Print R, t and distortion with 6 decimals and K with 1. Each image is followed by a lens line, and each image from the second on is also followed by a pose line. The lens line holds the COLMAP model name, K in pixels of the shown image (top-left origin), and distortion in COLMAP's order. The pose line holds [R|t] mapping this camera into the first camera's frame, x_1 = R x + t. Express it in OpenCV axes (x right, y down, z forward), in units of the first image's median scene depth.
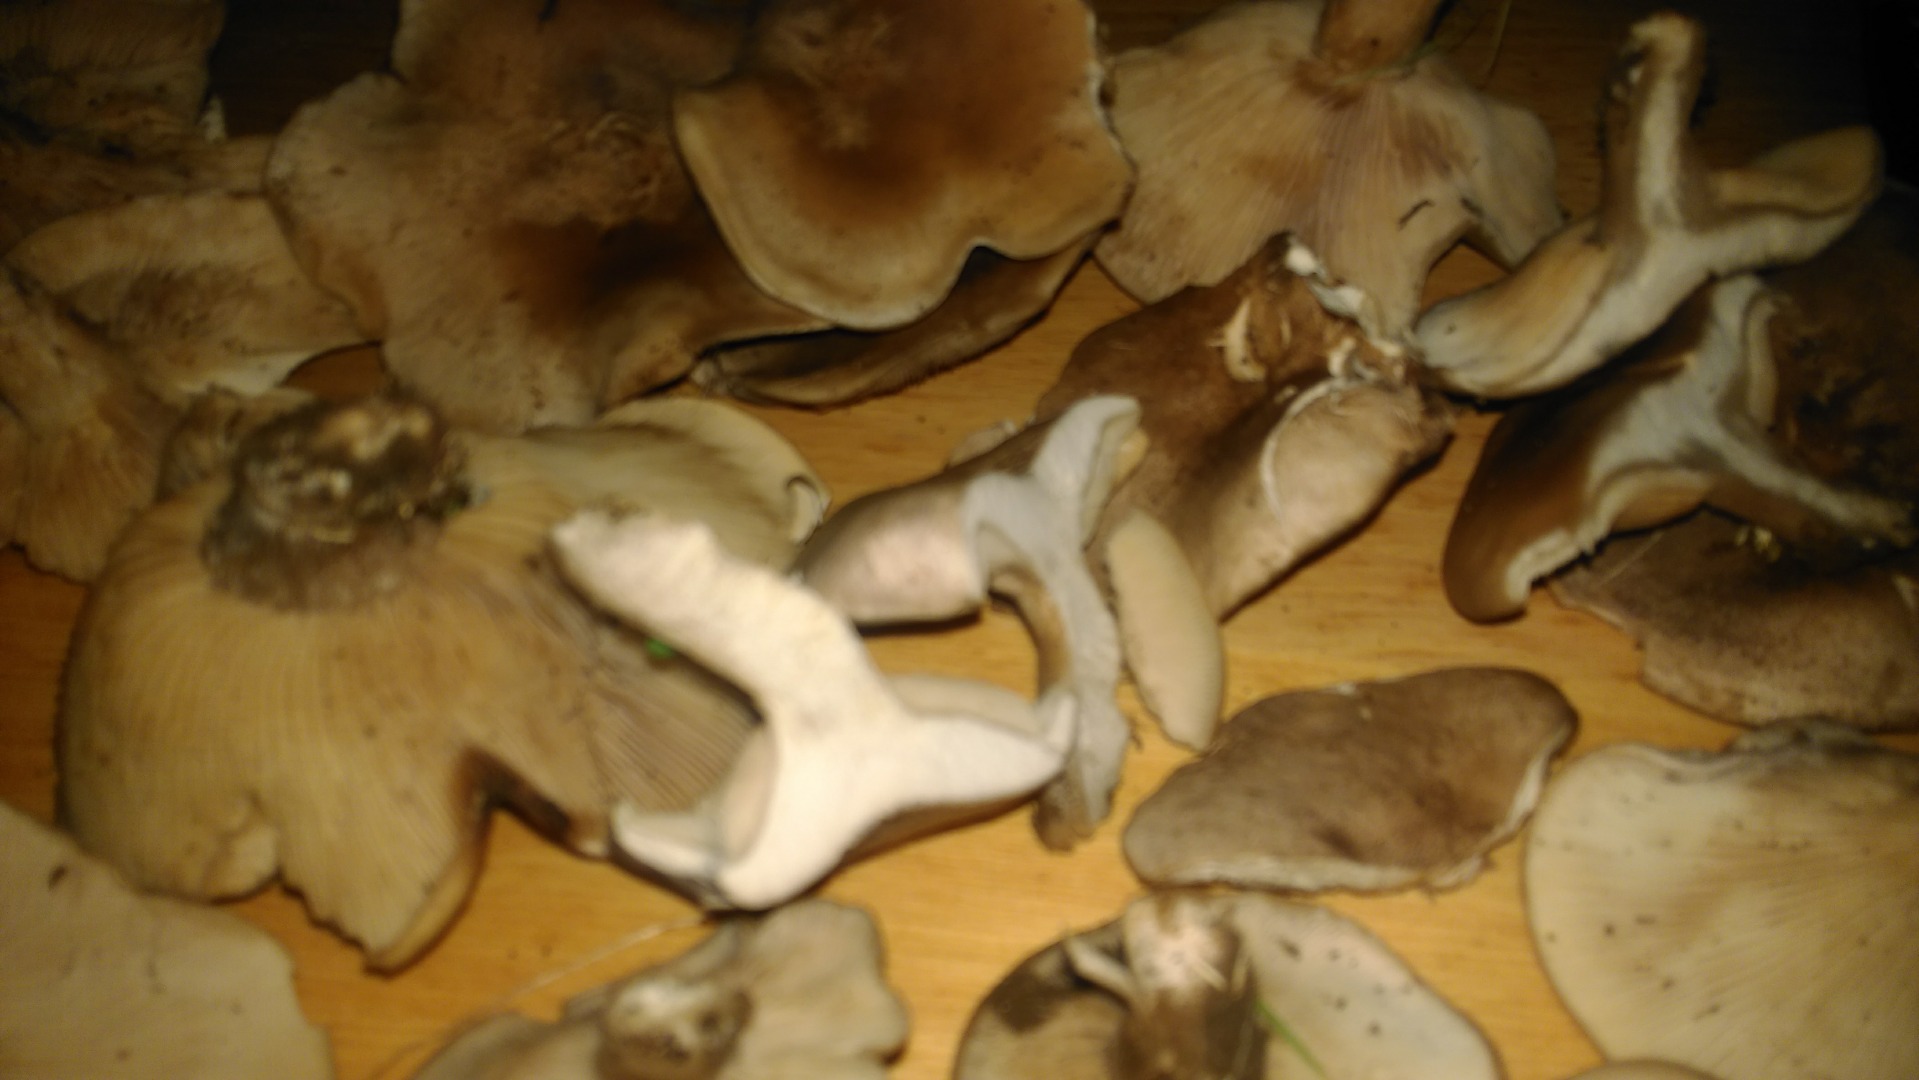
lens RADIAL K [[1632.4, 0, 985.6], [0, 1632.4, 548.5], [0, 0, 1]] dist [0.065492, -0.137119]
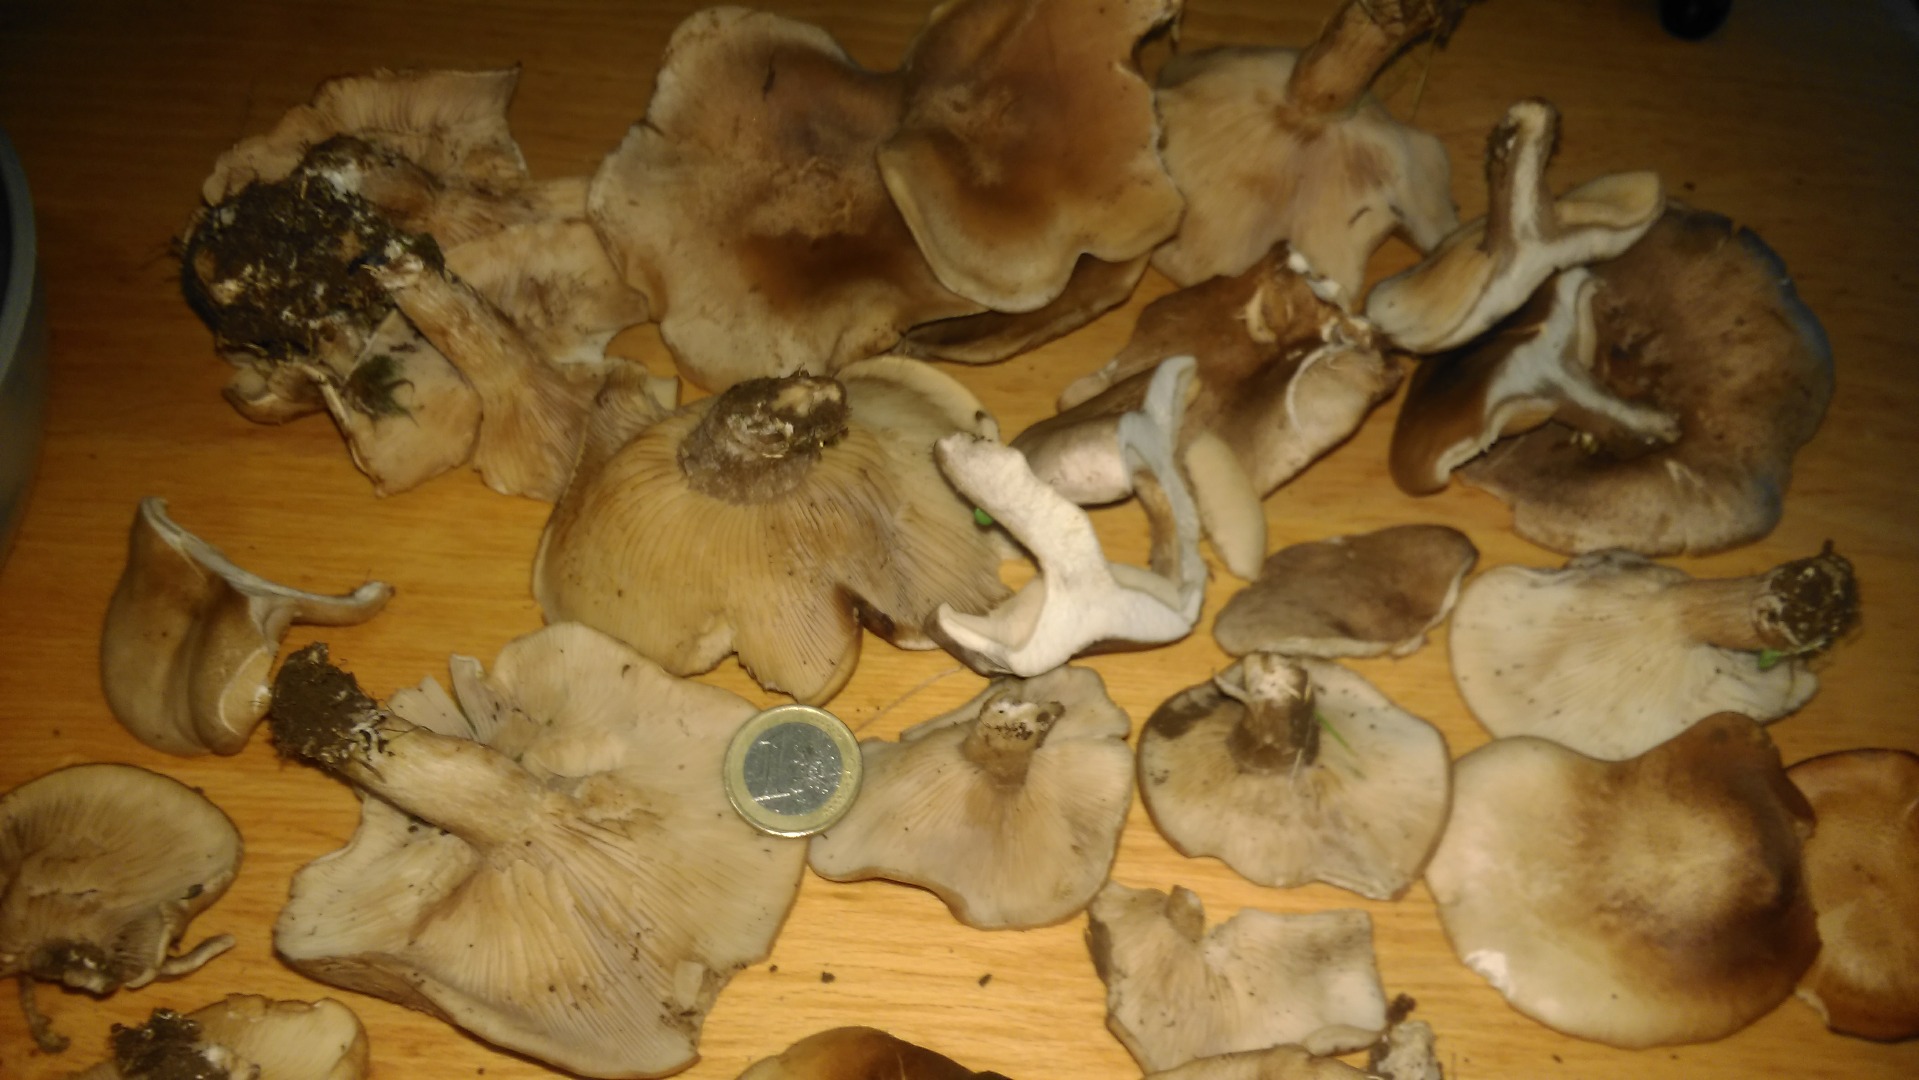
lens RADIAL K [[1632.4, 0, 1017.0], [0, 1632.4, 579.5], [0, 0, 1]] dist [0.065492, -0.137119]
pose [[0.994285, -0.031191, 0.102099, -0.242002], [0.022685, 0.996255, 0.083440, -0.016132], [-0.104319, -0.080647, 0.991269, -0.527759]]
